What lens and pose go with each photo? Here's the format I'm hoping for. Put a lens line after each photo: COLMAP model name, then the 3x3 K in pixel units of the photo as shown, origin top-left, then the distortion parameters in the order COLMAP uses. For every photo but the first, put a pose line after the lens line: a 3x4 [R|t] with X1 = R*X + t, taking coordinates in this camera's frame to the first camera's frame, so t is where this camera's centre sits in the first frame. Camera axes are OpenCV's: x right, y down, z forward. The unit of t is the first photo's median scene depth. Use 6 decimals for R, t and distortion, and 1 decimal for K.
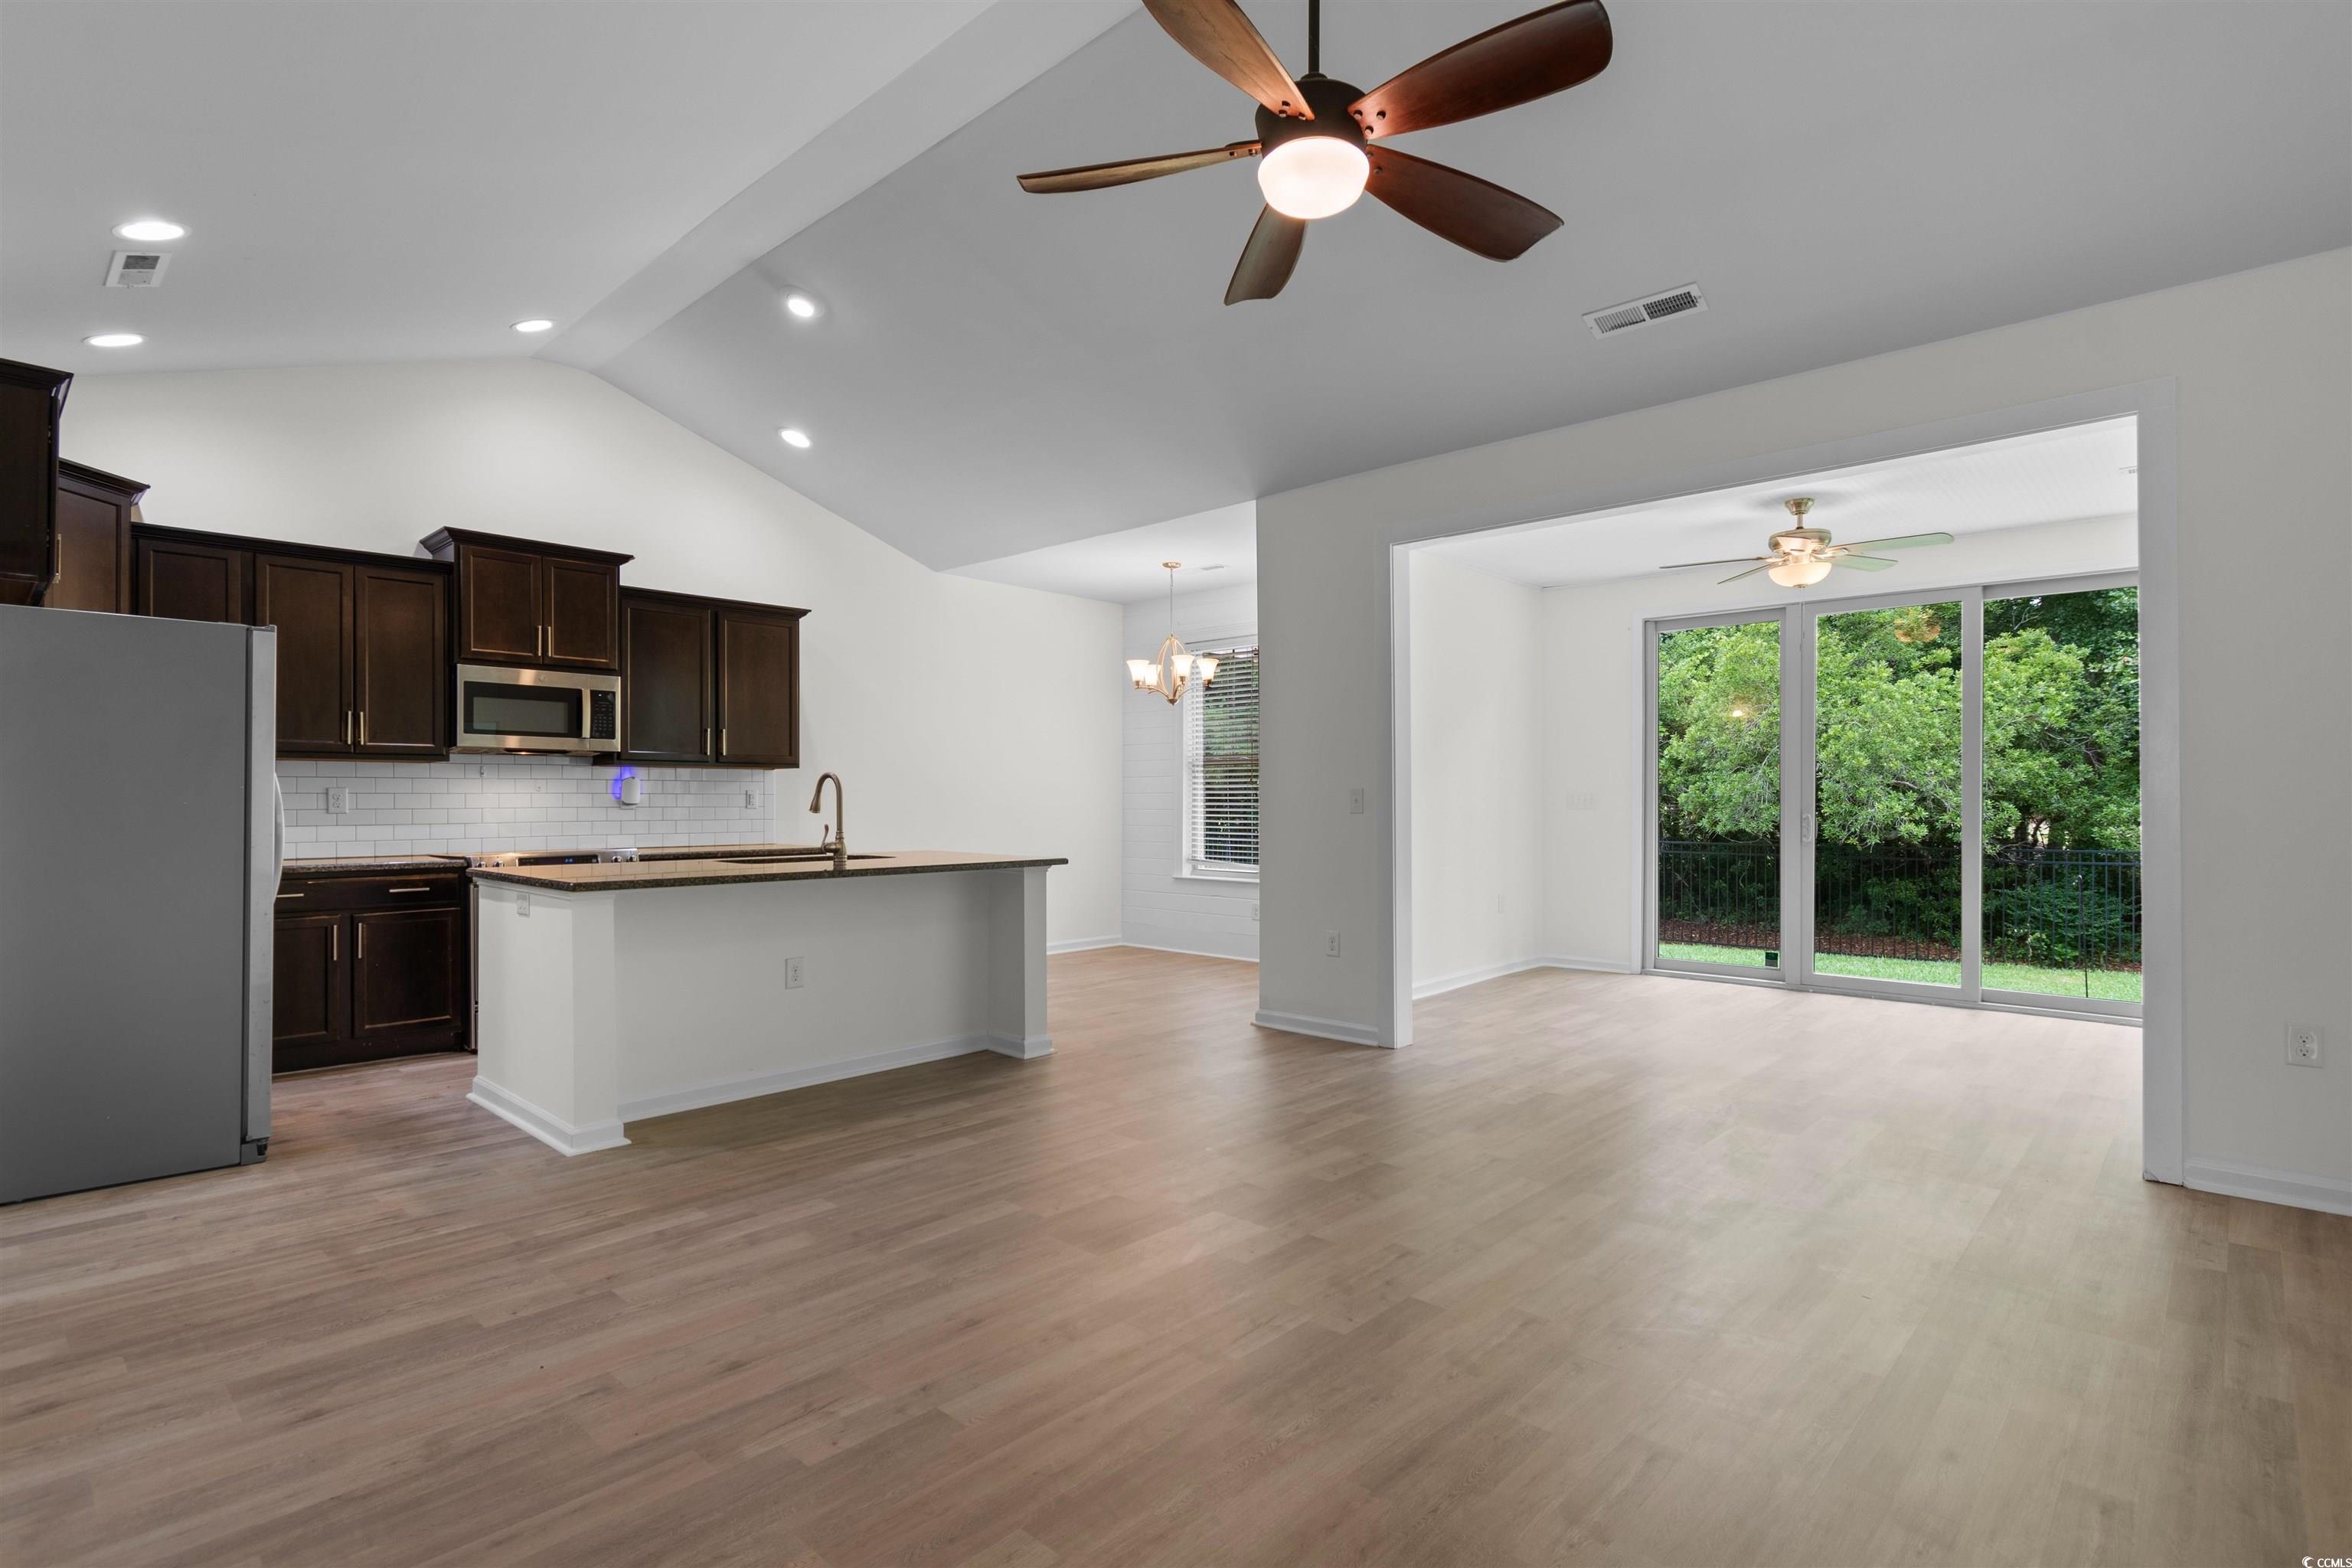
lens RADIAL K [[1171.6, 0, 1185.3], [0, 1171.6, 788.4], [0, 0, 1]] dist [0.007698, 0.000002]
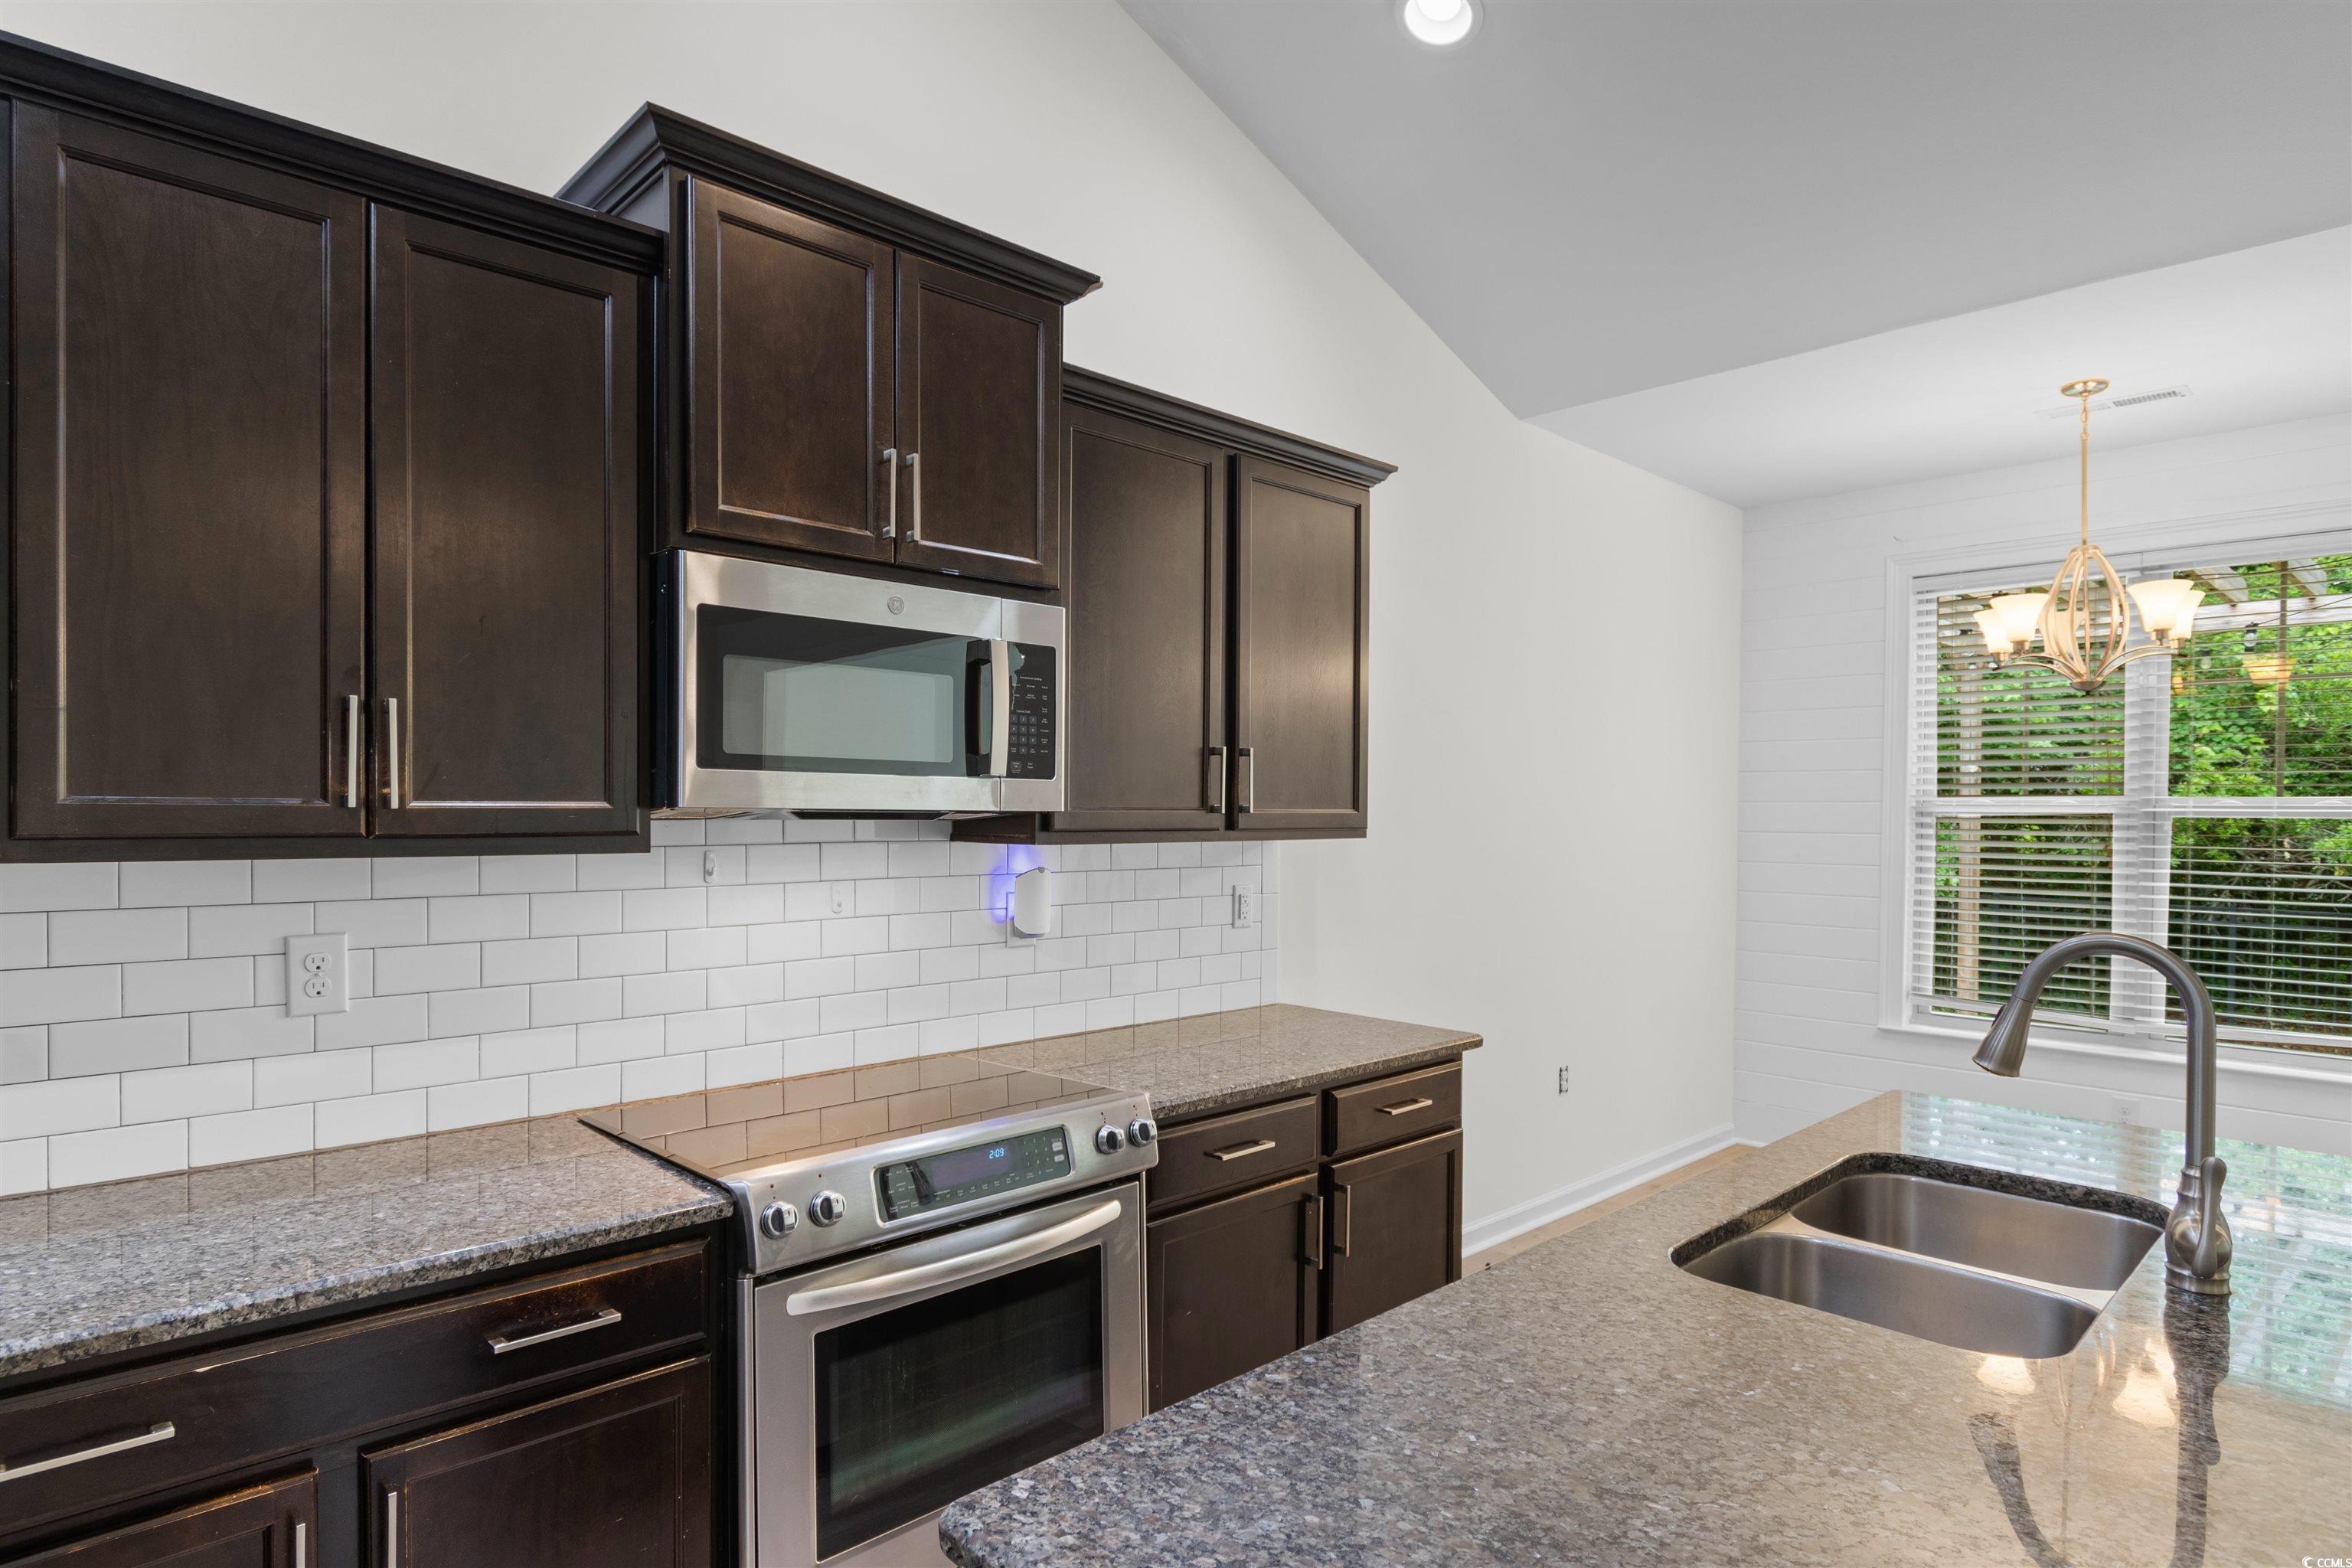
lens RADIAL K [[1272.4, 0, 1177.2], [0, 1272.4, 808.5], [0, 0, 1]] dist [0.006611, -0.004092]
pose [[0.998956, 0.008396, -0.044898, -0.463956], [-0.007906, 0.999907, 0.011087, -0.040066], [0.044987, -0.010720, 0.998930, 0.653801]]
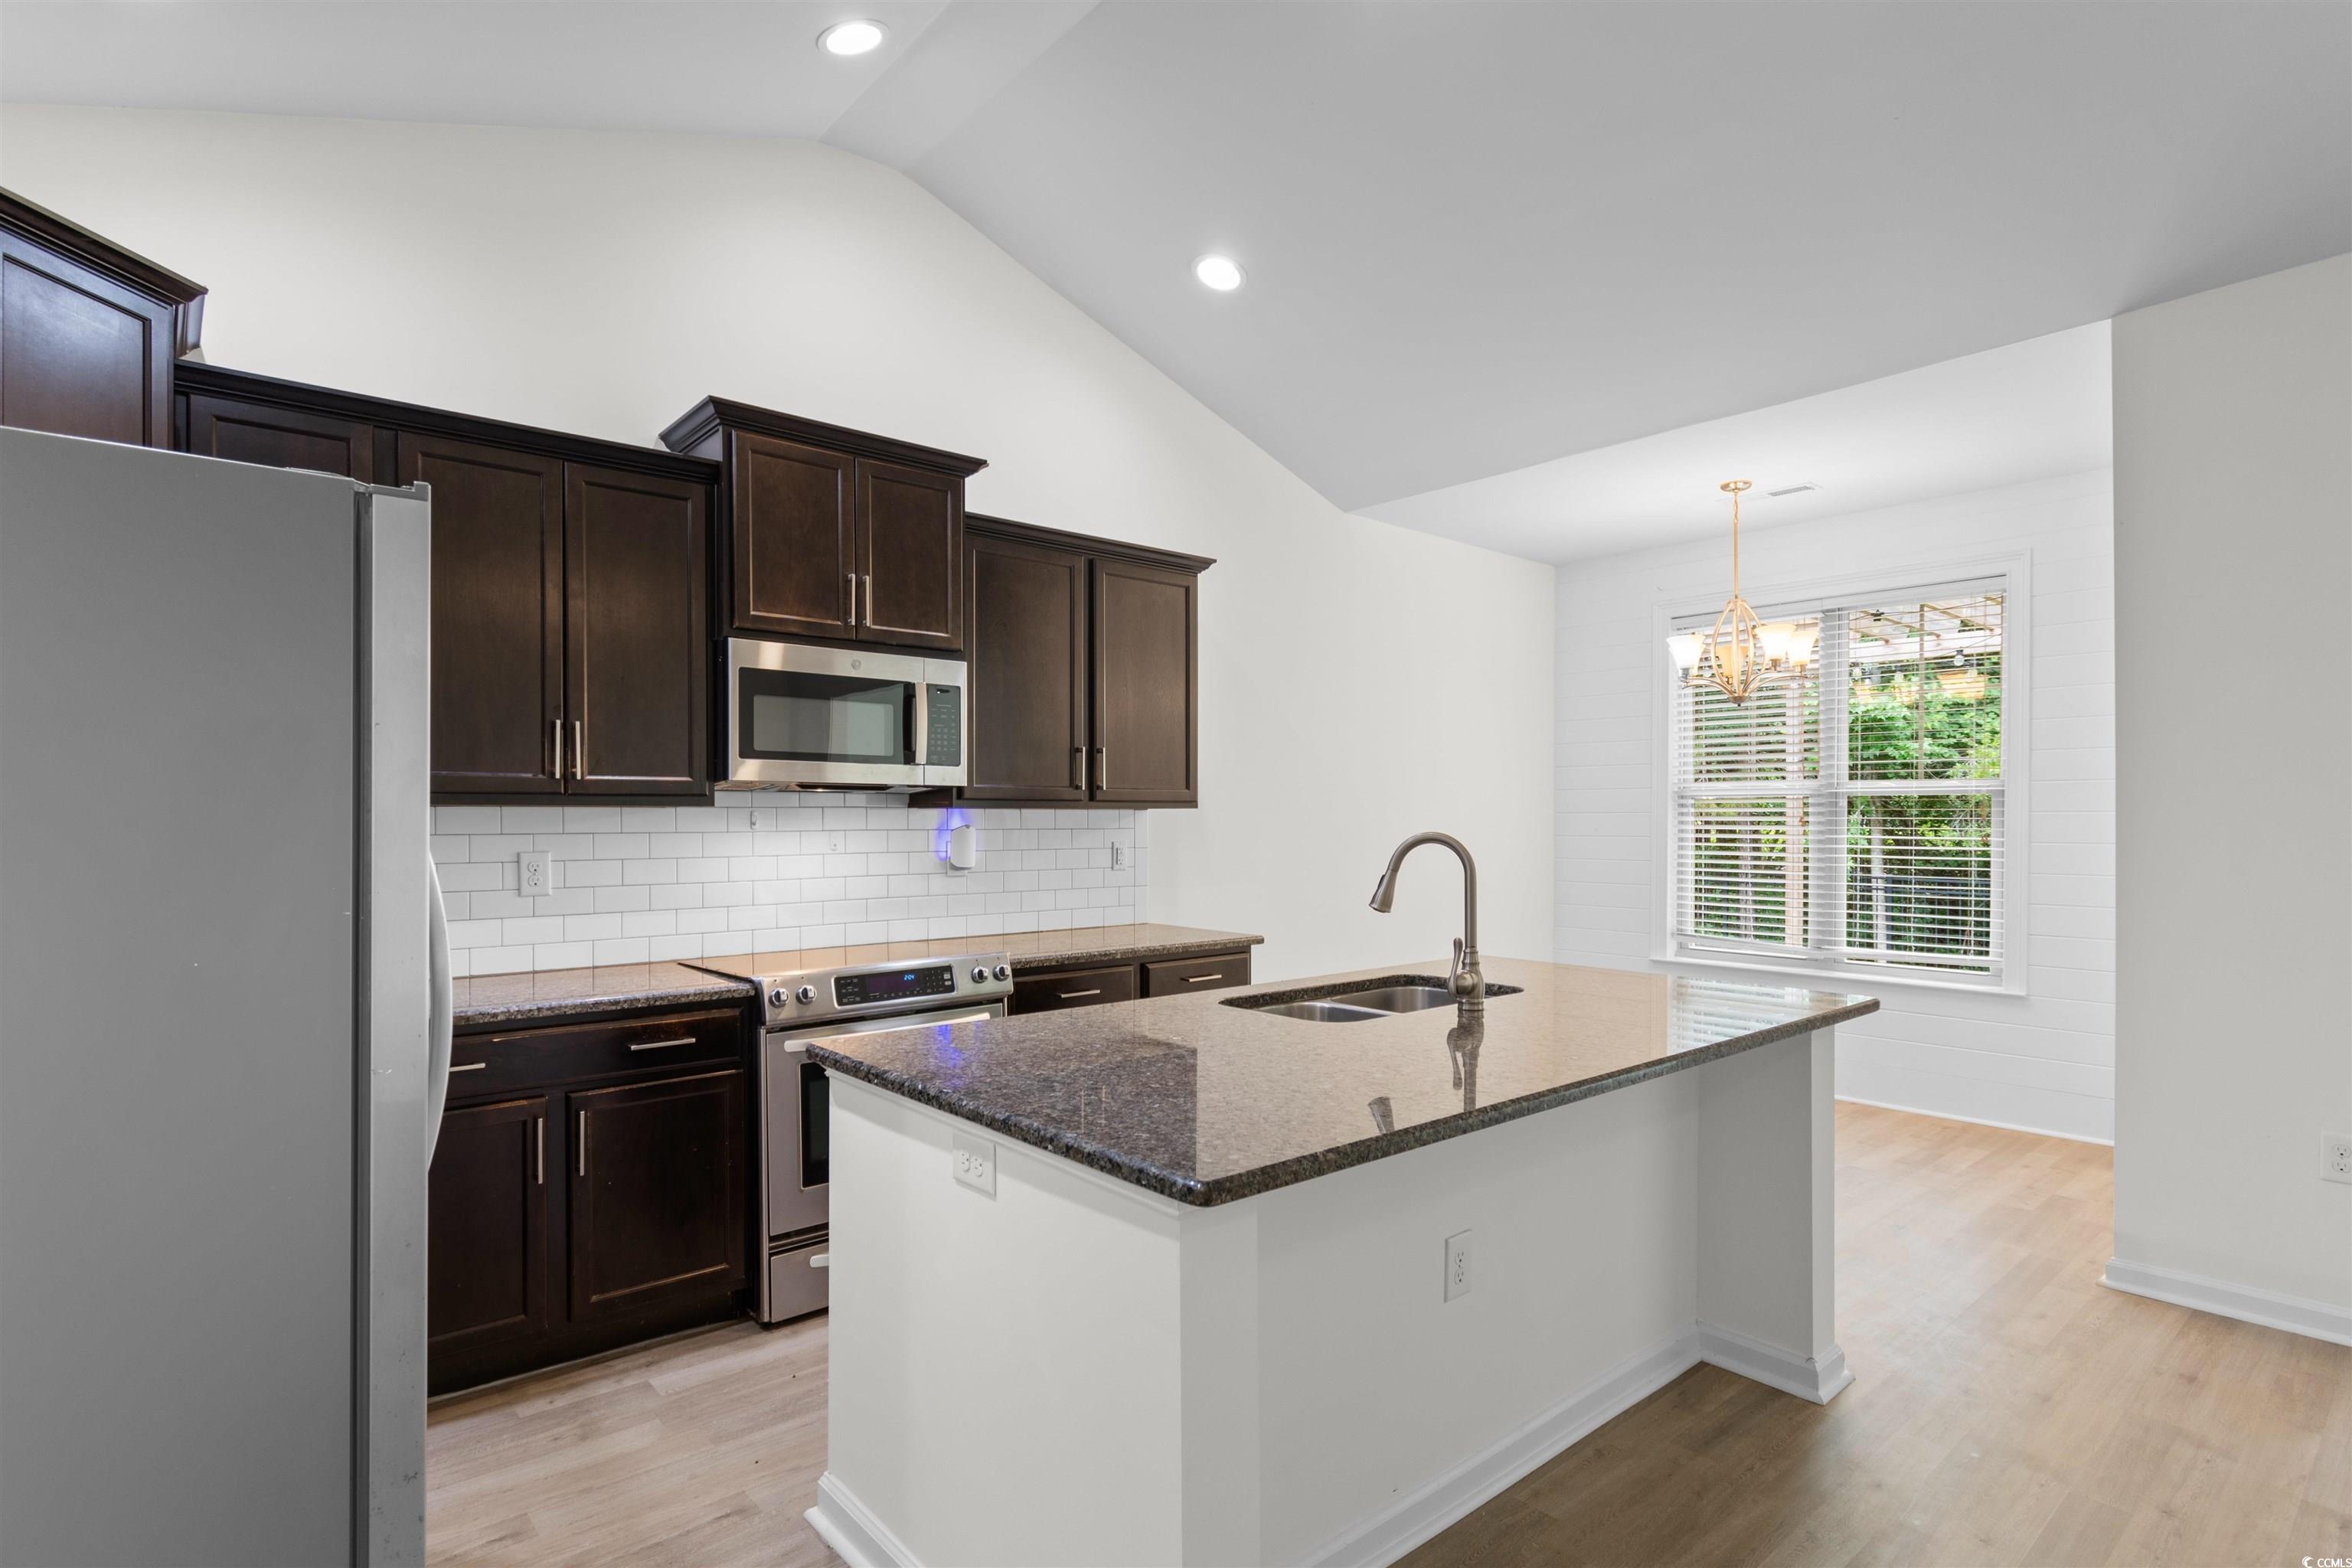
lens RADIAL K [[1171.6, 0, 1176.3], [0, 1171.6, 812.5], [0, 0, 1]] dist [0.007698, 0.000002]
pose [[0.995033, 0.000254, -0.099543, -0.340762], [0.000363, 0.999981, 0.006181, -0.023294], [0.099542, -0.006187, 0.995014, 0.445436]]
